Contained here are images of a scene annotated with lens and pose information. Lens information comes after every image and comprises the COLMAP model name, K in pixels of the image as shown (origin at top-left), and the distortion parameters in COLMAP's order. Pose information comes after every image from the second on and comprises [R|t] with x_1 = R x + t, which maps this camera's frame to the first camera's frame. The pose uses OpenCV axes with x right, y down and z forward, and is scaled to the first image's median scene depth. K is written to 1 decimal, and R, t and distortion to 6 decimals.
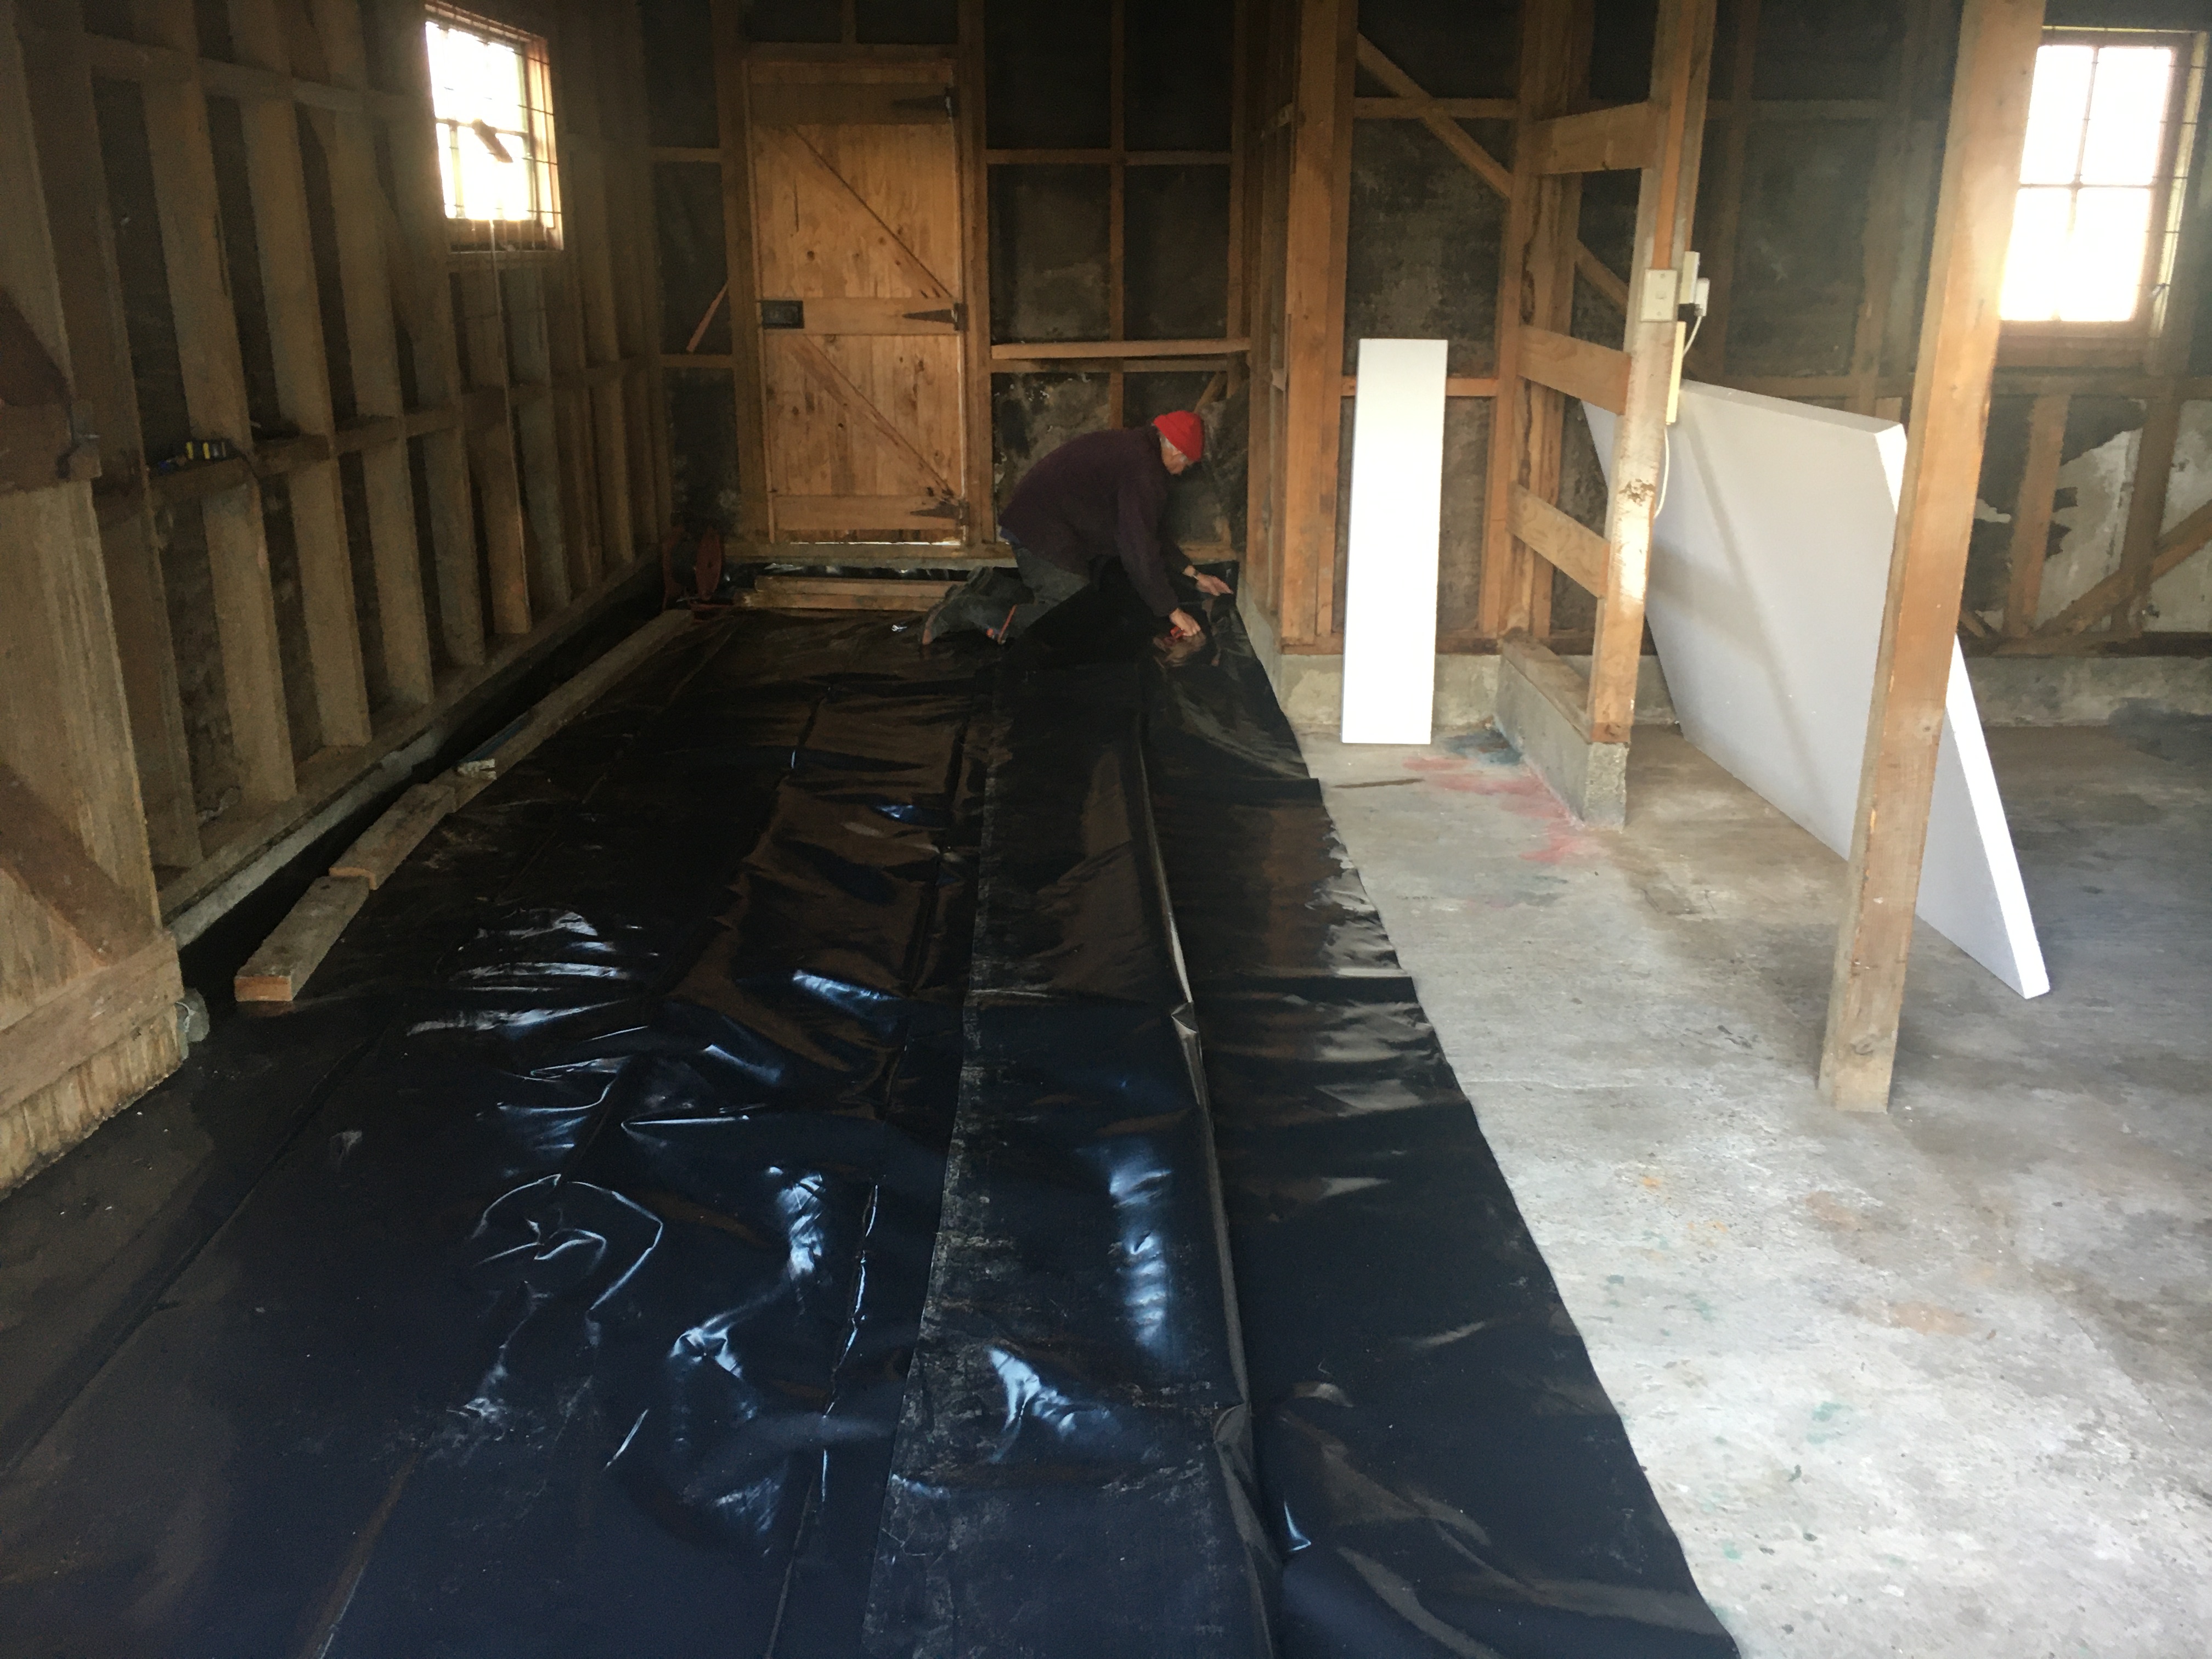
lens RADIAL K [[1882.1, 0, 1114.5], [0, 1882.1, 837.7], [0, 0, 1]] dist [0.075490, -0.090752]
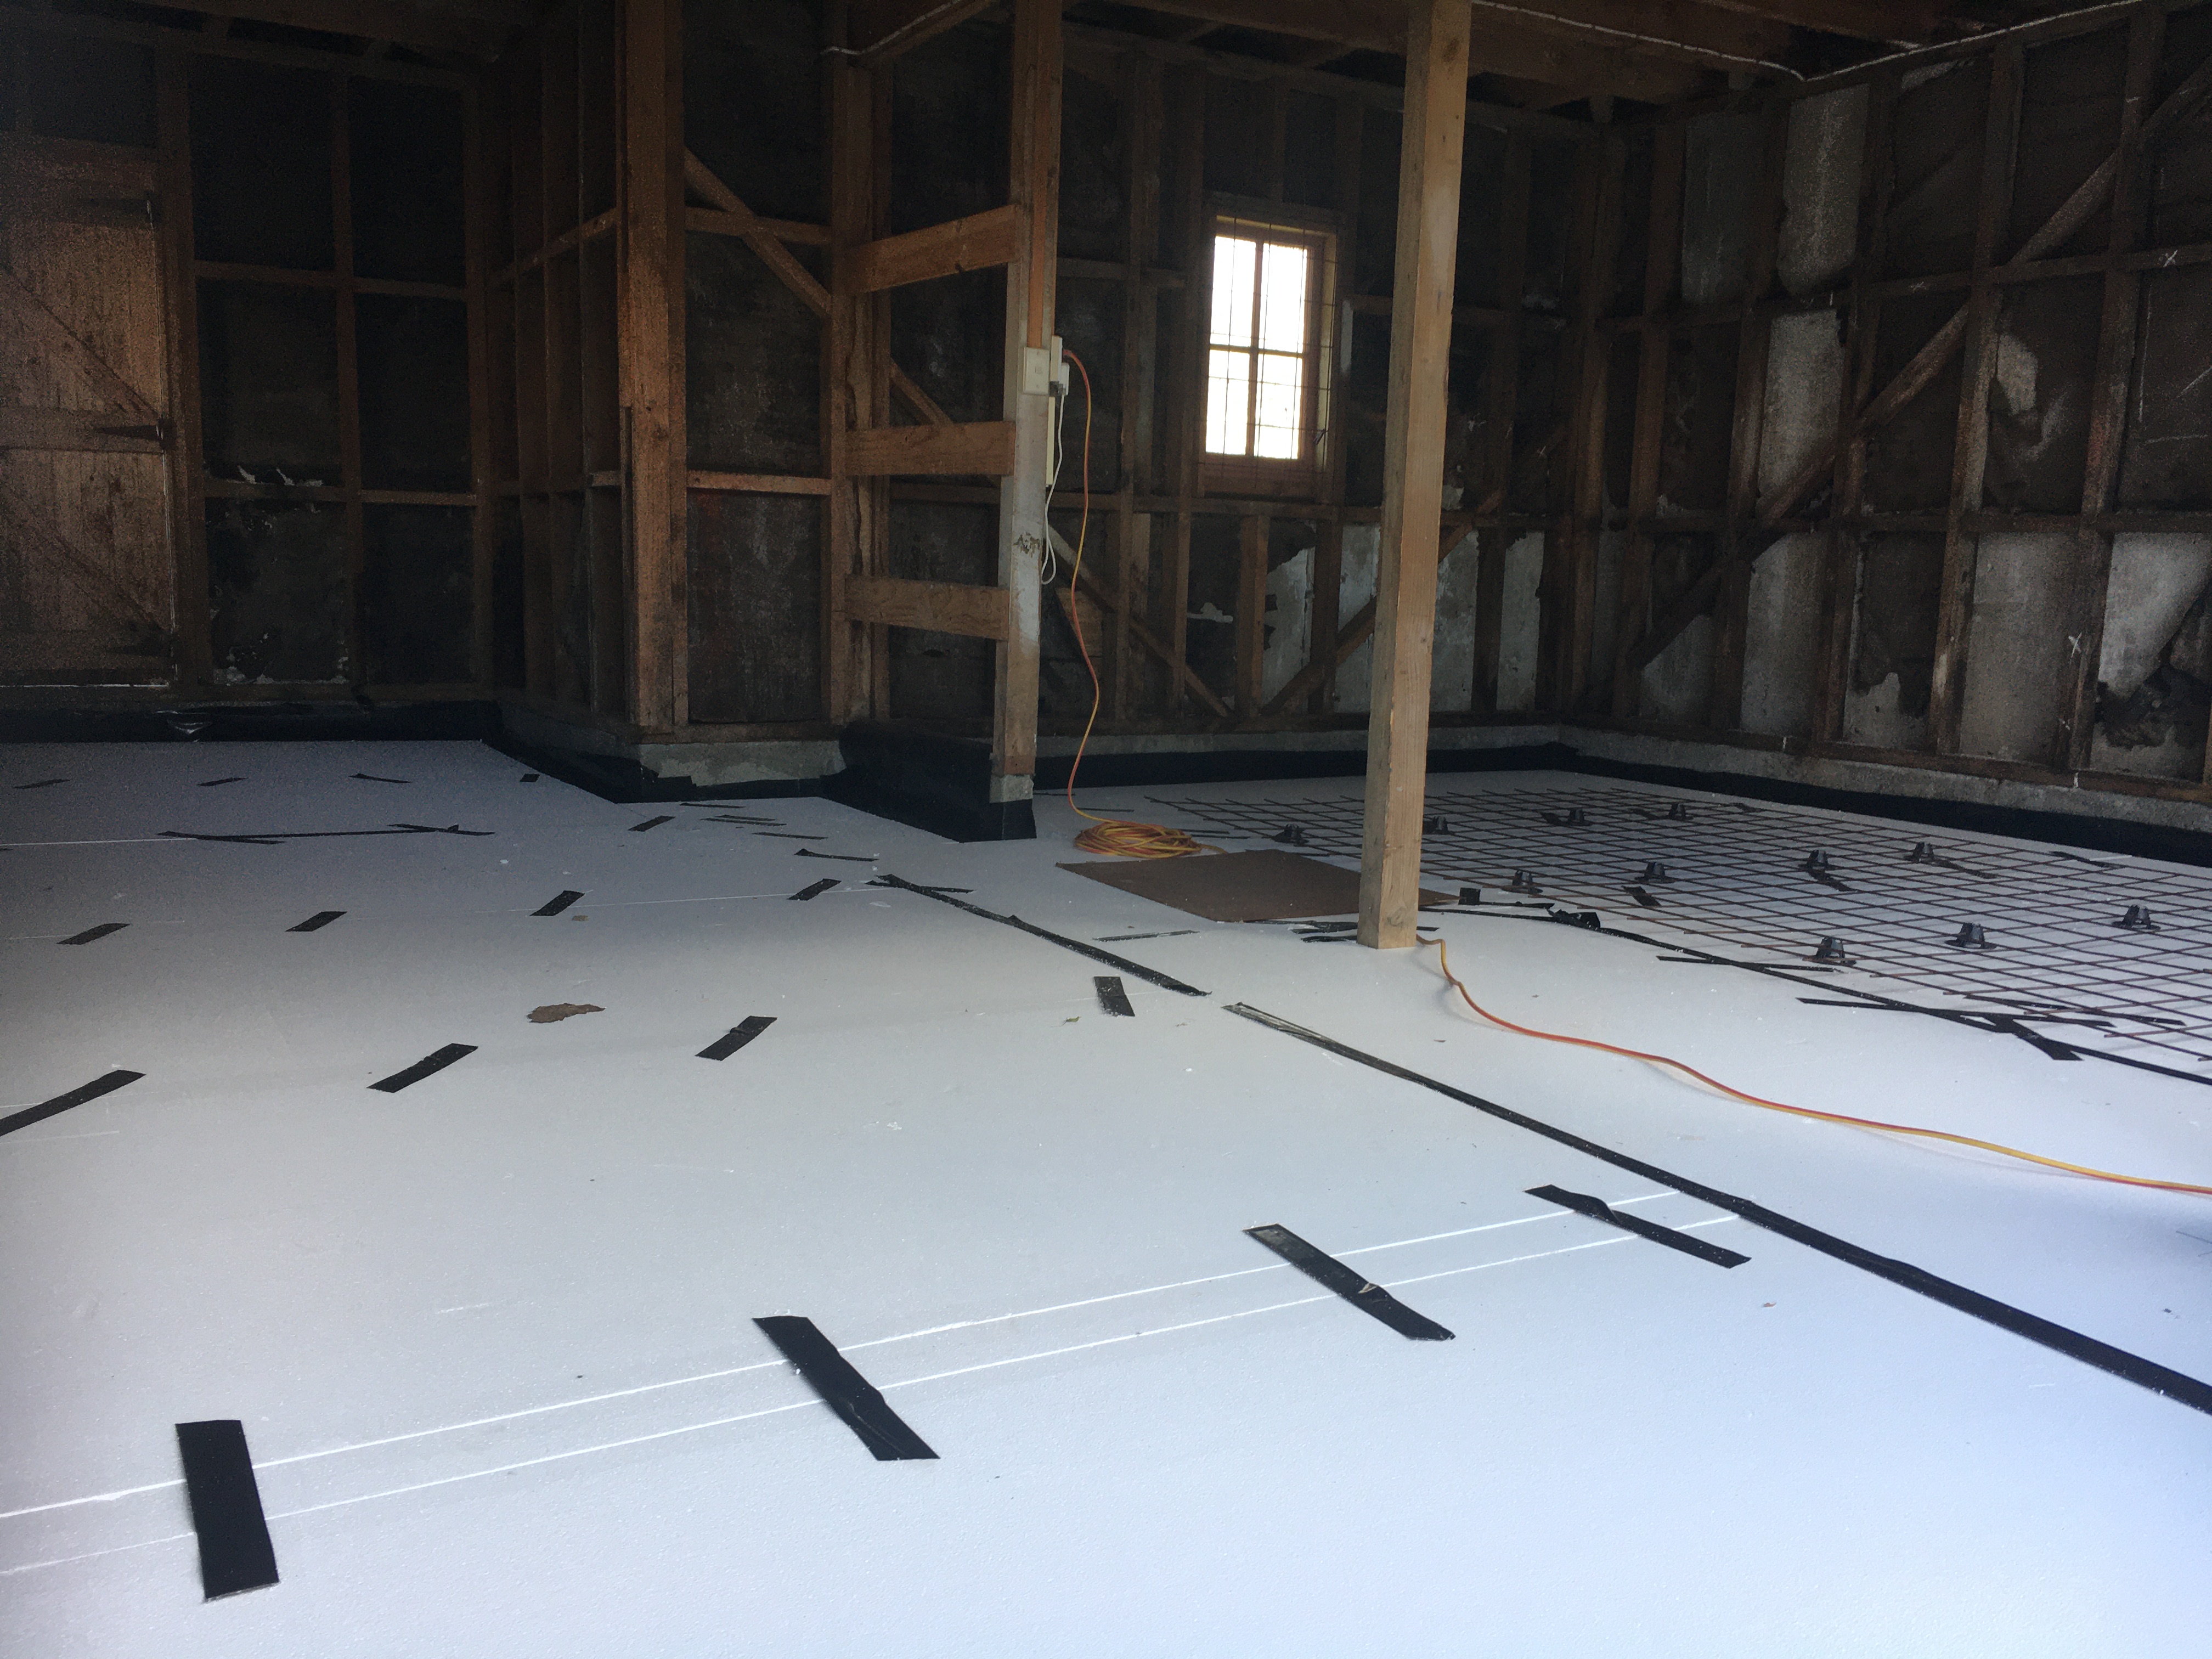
lens RADIAL K [[1882.1, 0, 1109.8], [0, 1882.1, 824.0], [0, 0, 1]] dist [0.075490, -0.090752]
pose [[0.870411, -0.046596, 0.490116, -0.182003], [0.122833, 0.984583, -0.124537, 0.096409], [-0.476756, 0.168600, 0.862715, 0.037418]]
